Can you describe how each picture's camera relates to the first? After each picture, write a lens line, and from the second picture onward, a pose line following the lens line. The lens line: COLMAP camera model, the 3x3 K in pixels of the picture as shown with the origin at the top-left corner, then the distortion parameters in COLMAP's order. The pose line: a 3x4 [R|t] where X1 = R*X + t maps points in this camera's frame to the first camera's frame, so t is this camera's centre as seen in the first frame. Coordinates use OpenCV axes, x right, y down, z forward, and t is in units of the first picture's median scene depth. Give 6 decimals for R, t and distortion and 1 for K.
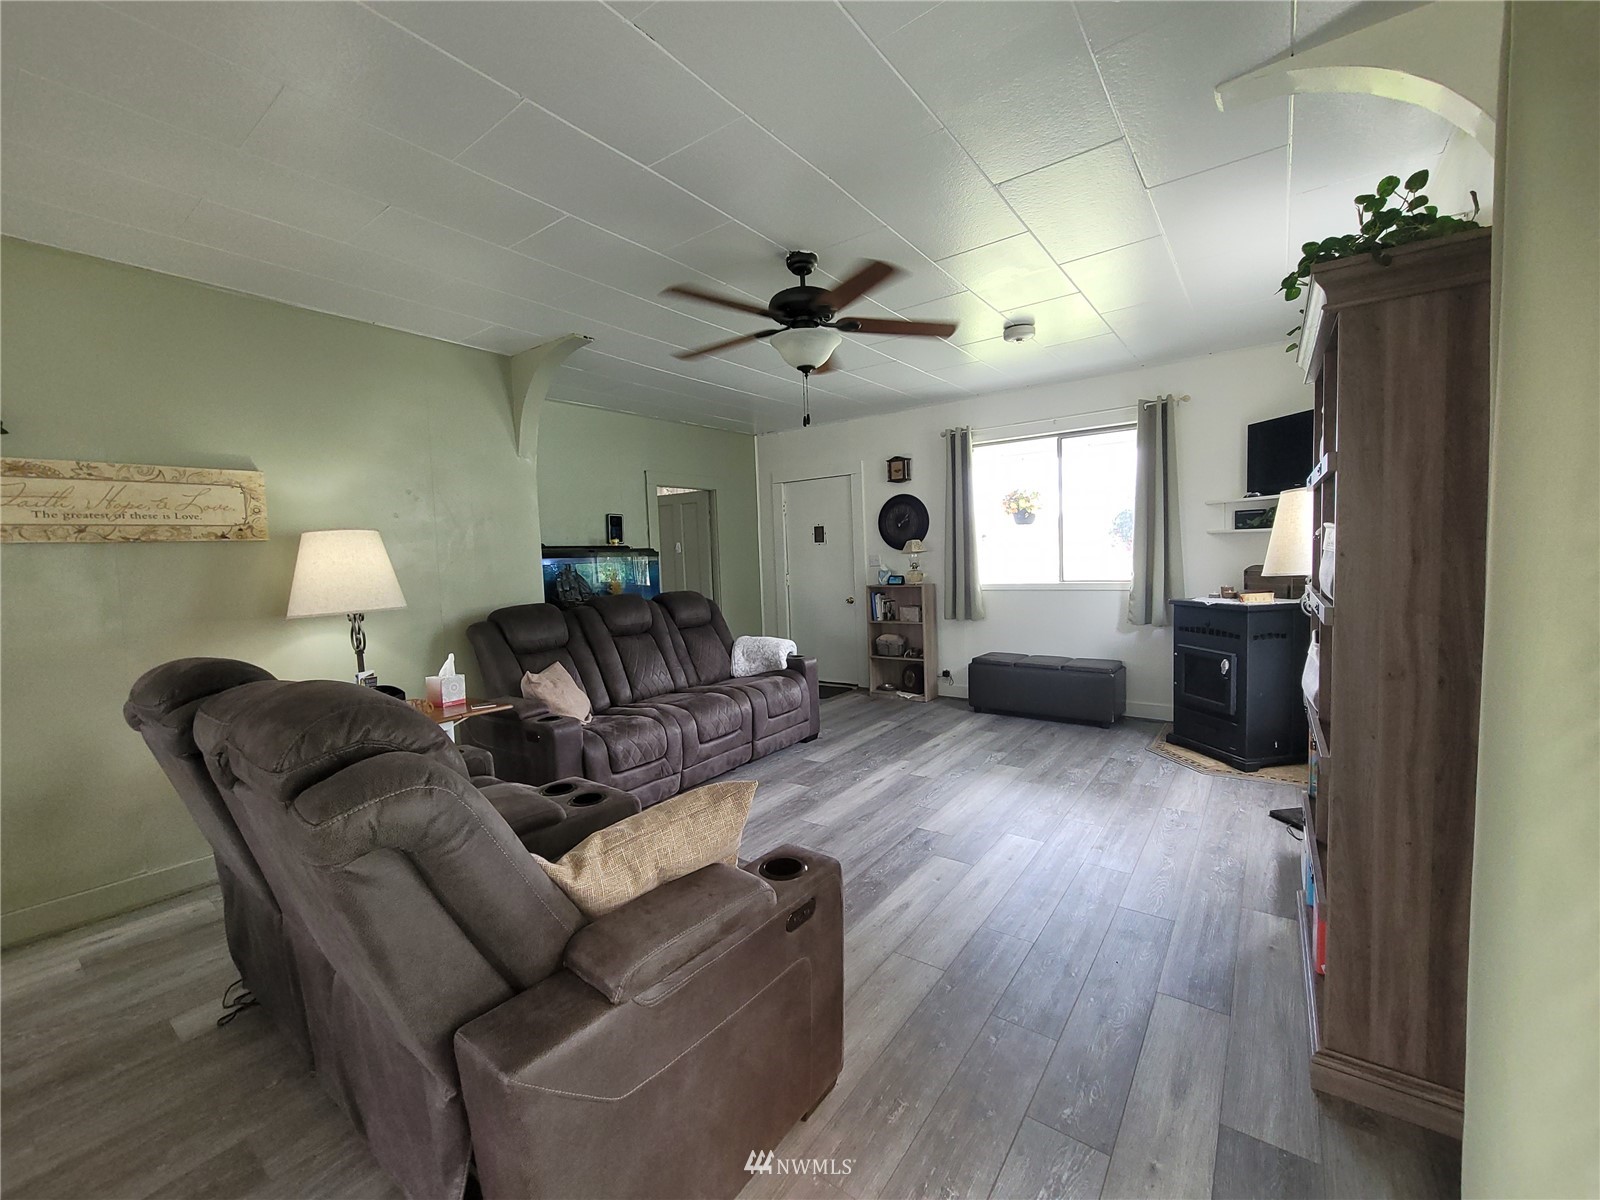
lens RADIAL K [[651.2, 0, 800.9], [0, 651.2, 601.3], [0, 0, 1]] dist [-0.000847, -0.000409]
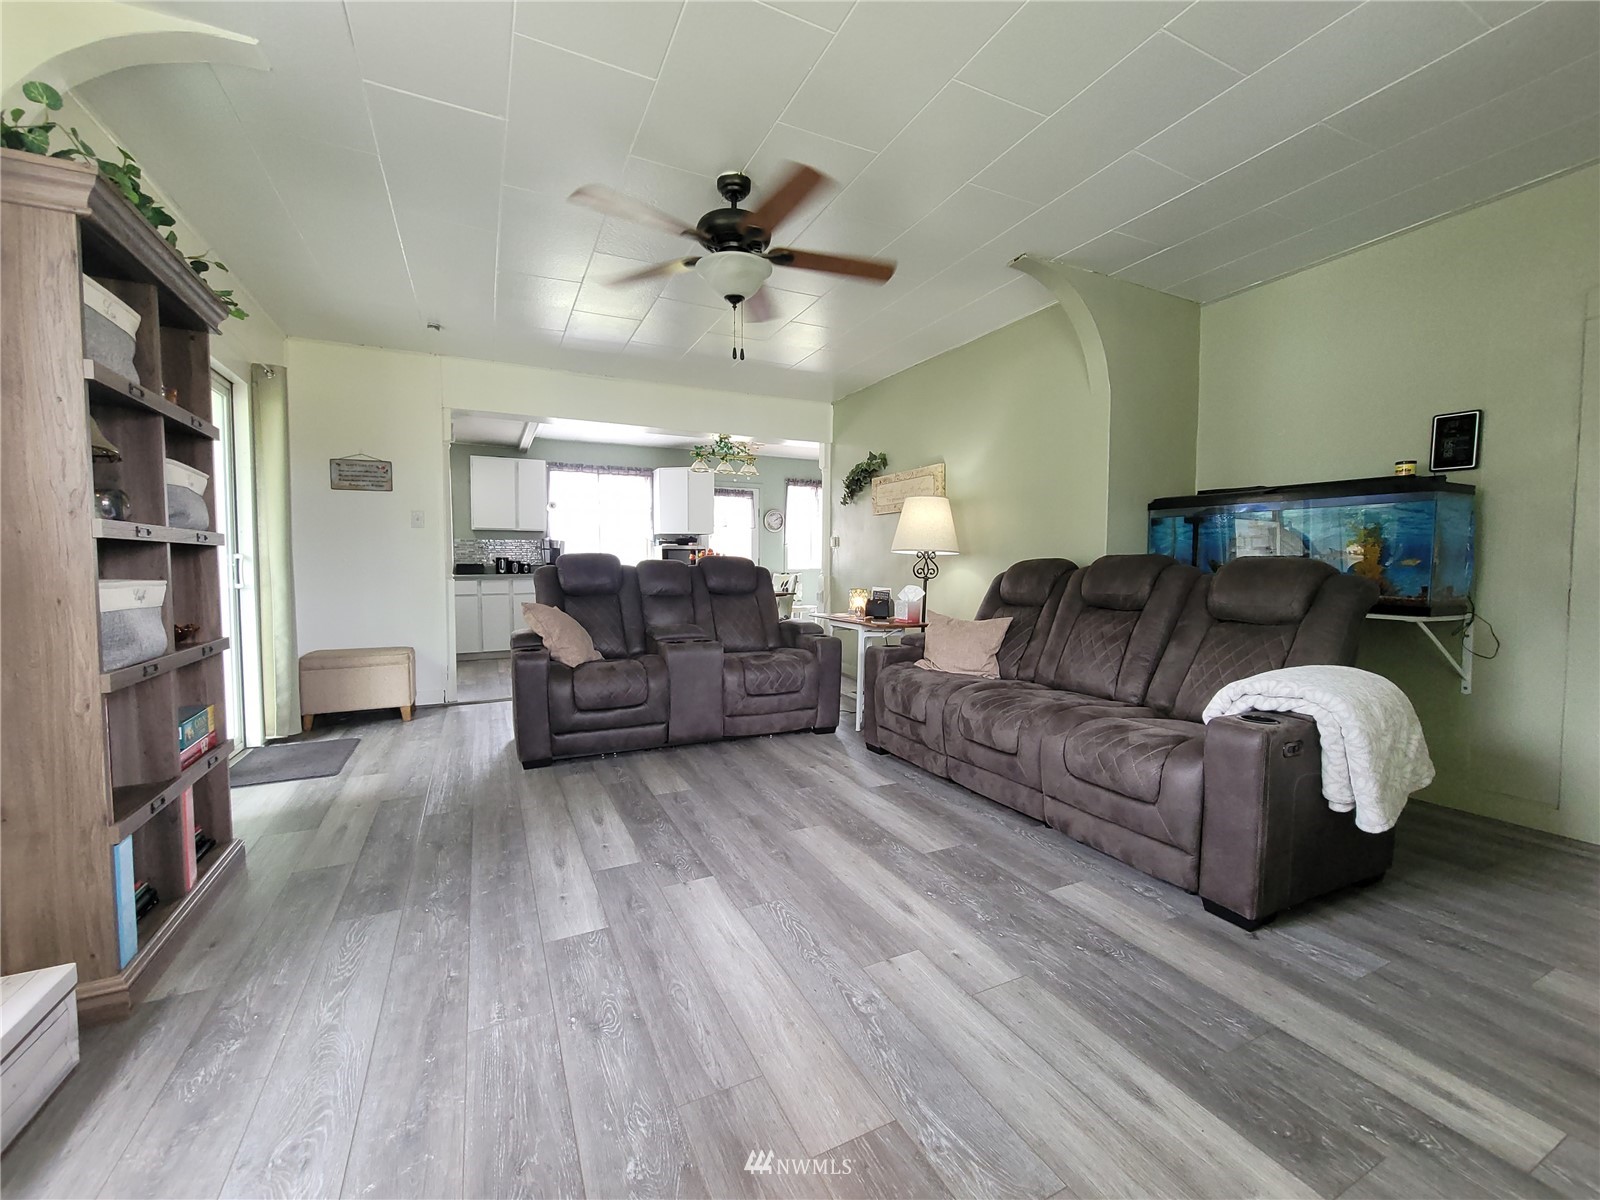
lens RADIAL K [[651.2, 0, 801.1], [0, 651.2, 597.8], [0, 0, 1]] dist [-0.000847, -0.000409]
pose [[-0.462327, 0.083070, -0.882810, 0.592988], [-0.049291, 0.991655, 0.119125, -0.033922], [0.885339, 0.098589, -0.454374, 1.110370]]
